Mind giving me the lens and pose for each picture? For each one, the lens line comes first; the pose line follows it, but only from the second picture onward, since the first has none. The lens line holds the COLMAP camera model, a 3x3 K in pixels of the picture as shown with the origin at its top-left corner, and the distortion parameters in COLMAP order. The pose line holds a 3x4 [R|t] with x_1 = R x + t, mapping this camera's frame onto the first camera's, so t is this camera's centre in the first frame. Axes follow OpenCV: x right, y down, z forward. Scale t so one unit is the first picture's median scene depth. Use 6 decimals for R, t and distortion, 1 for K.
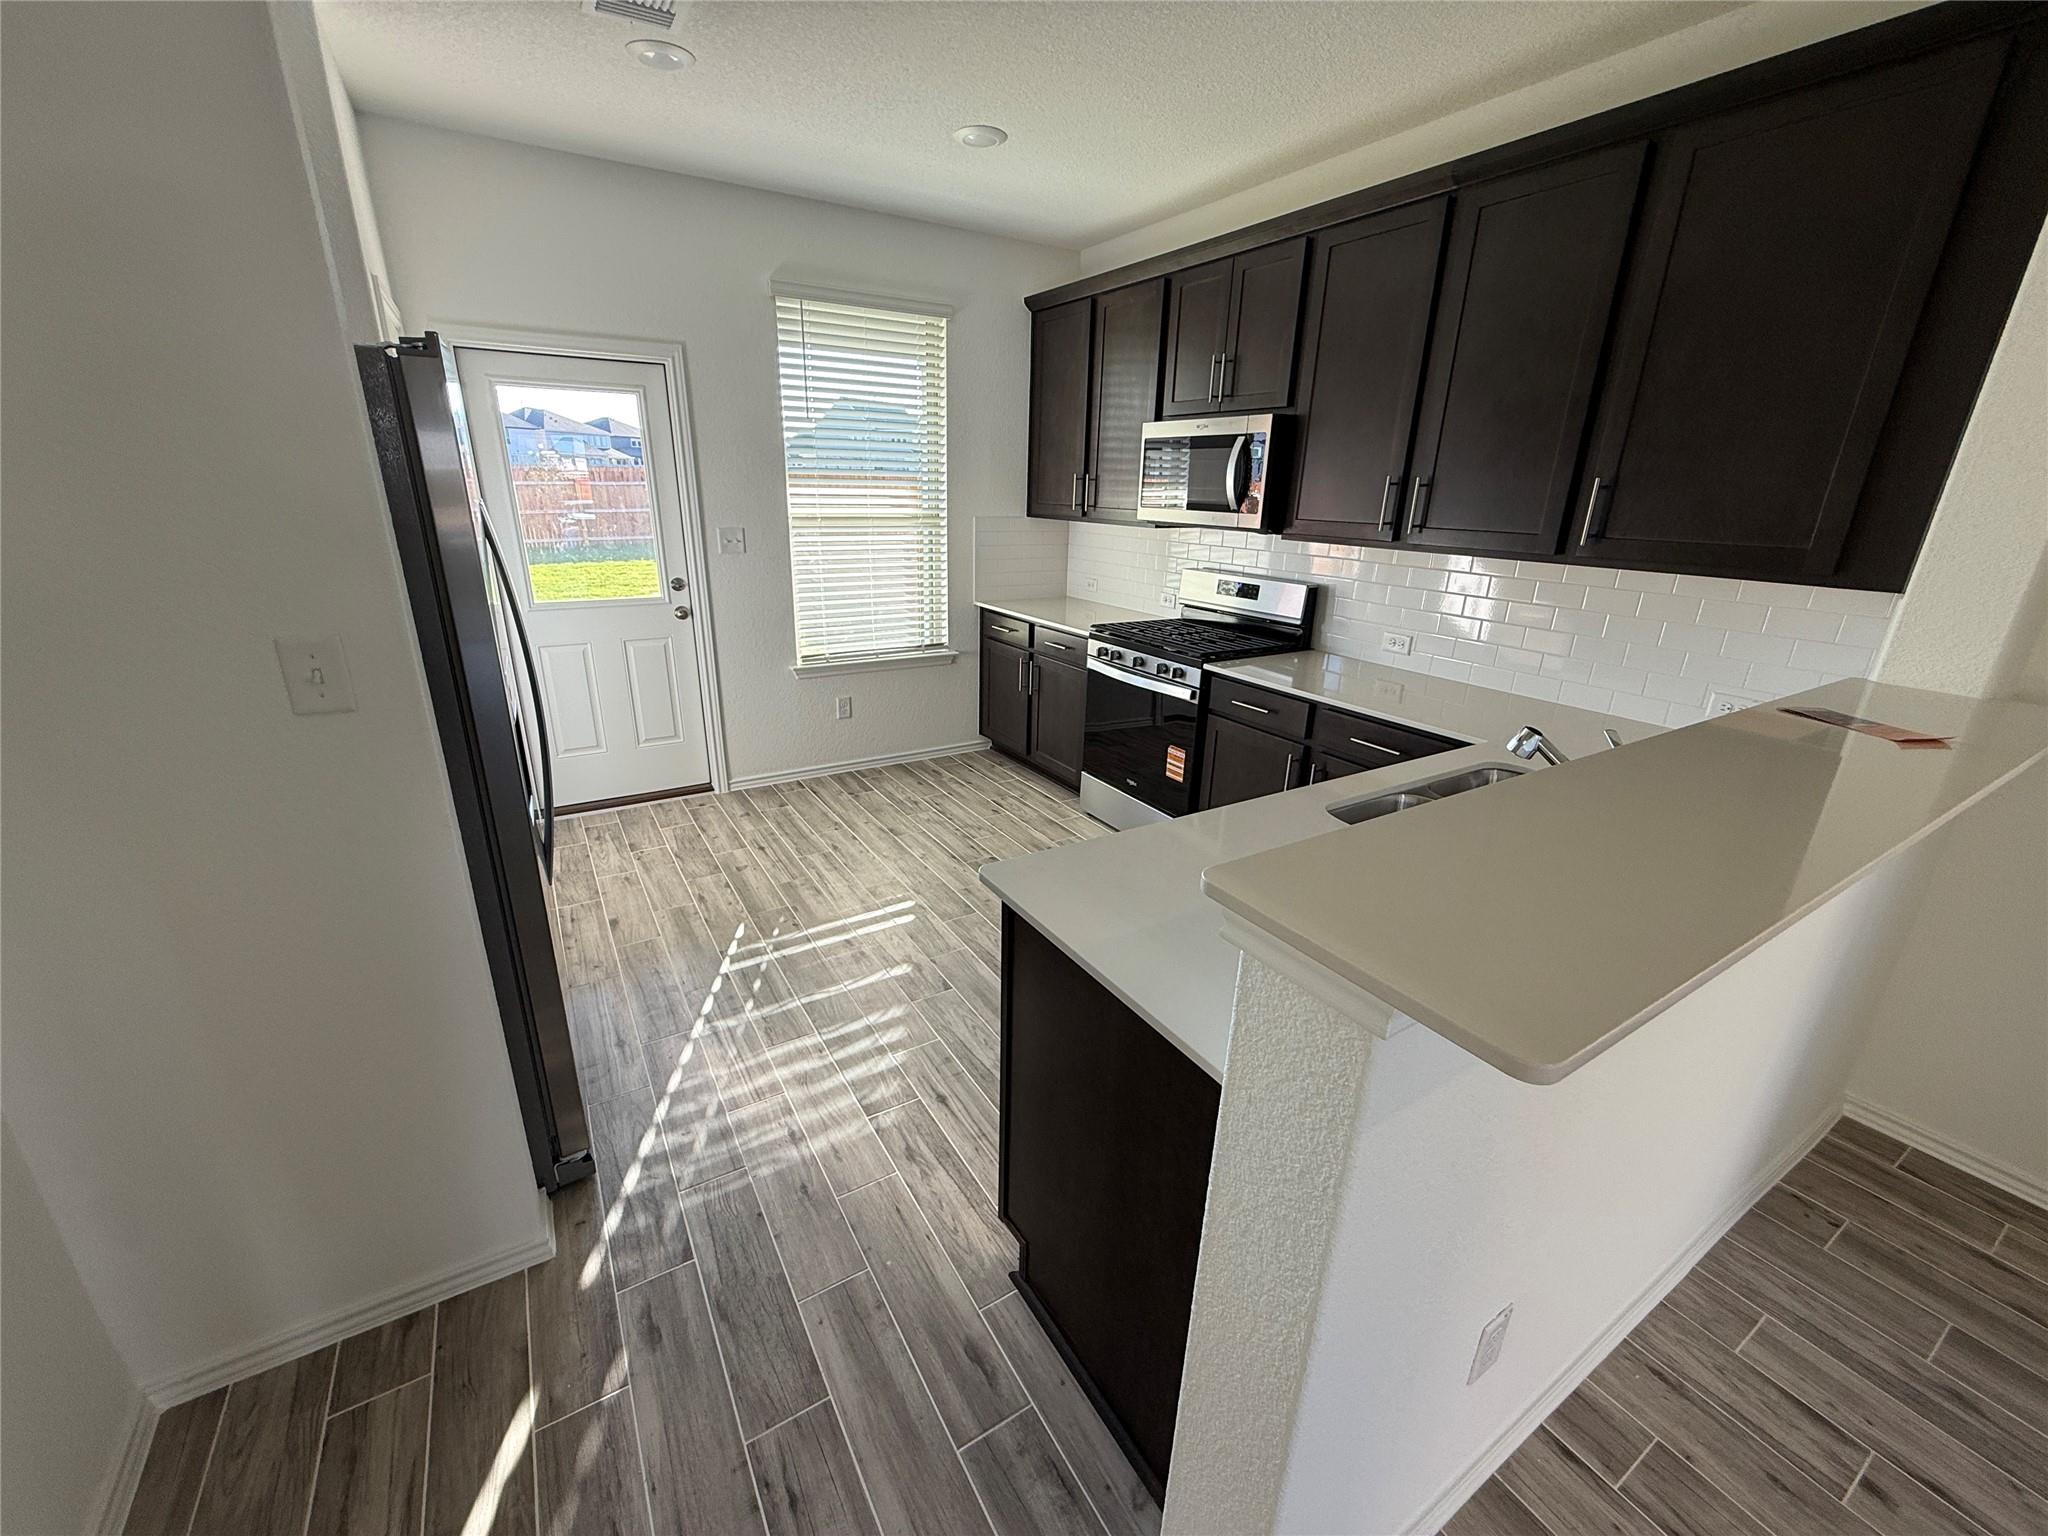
lens RADIAL K [[821.5, 0, 1019.8], [0, 821.5, 770.4], [0, 0, 1]] dist [-0.002137, 0.001002]
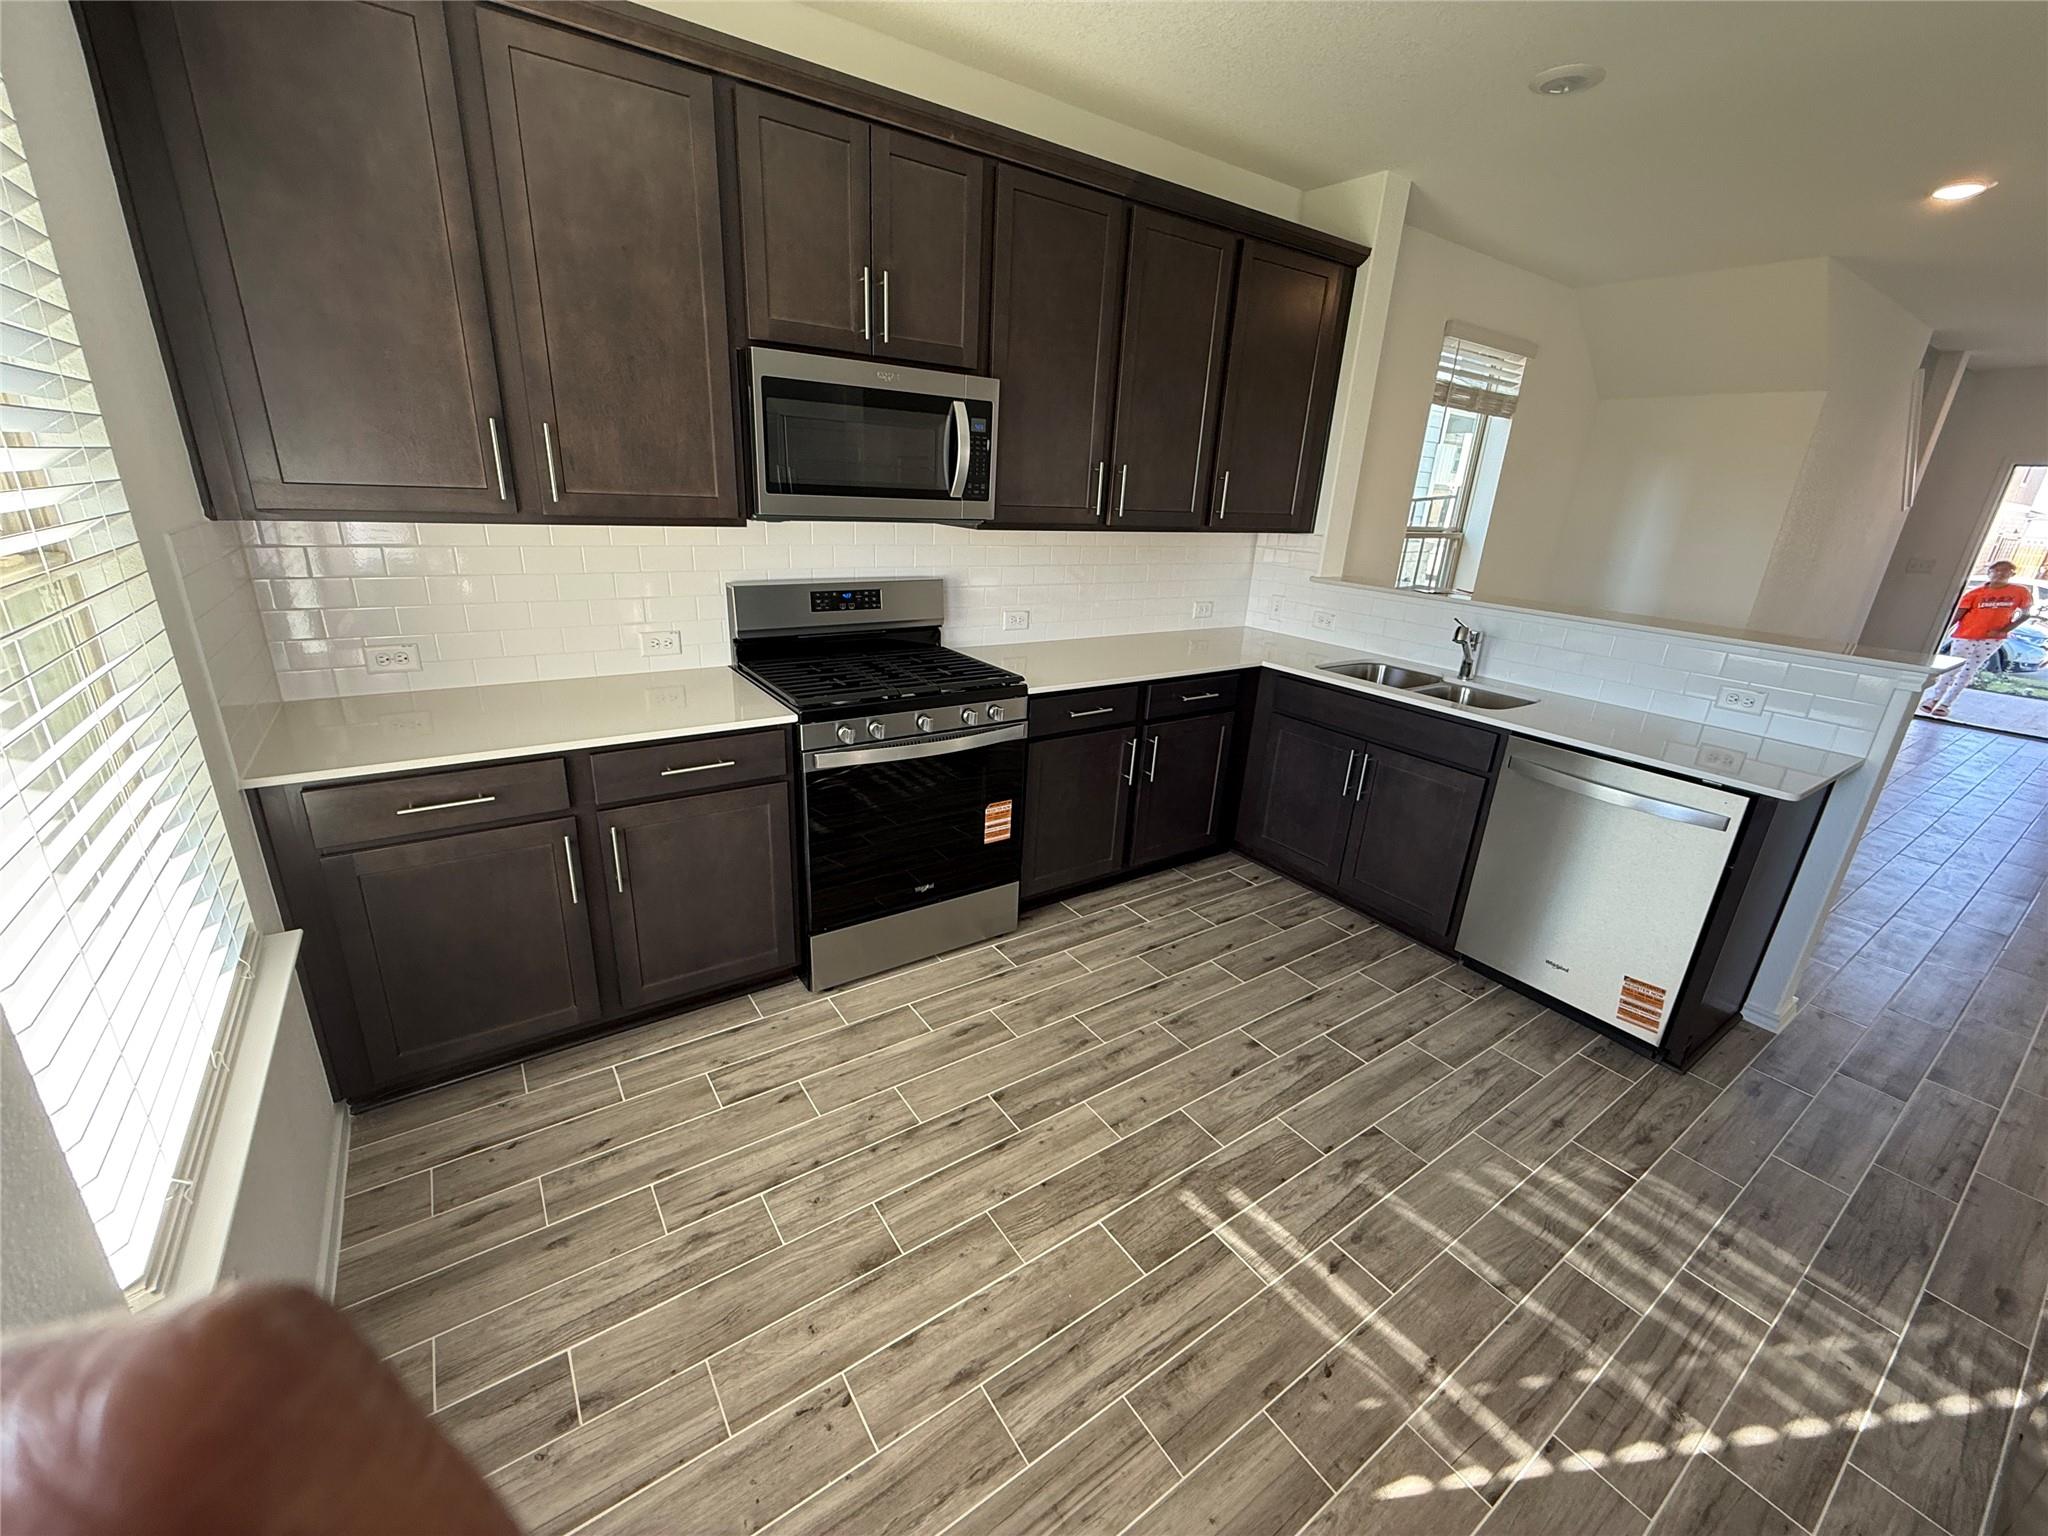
lens RADIAL K [[821.5, 0, 1013.3], [0, 821.5, 771.6], [0, 0, 1]] dist [-0.002137, 0.001002]
pose [[-0.055789, -0.356012, 0.932814, -0.639995], [0.282588, 0.890439, 0.356740, -0.396811], [-0.957618, 0.283504, 0.050928, 1.124904]]
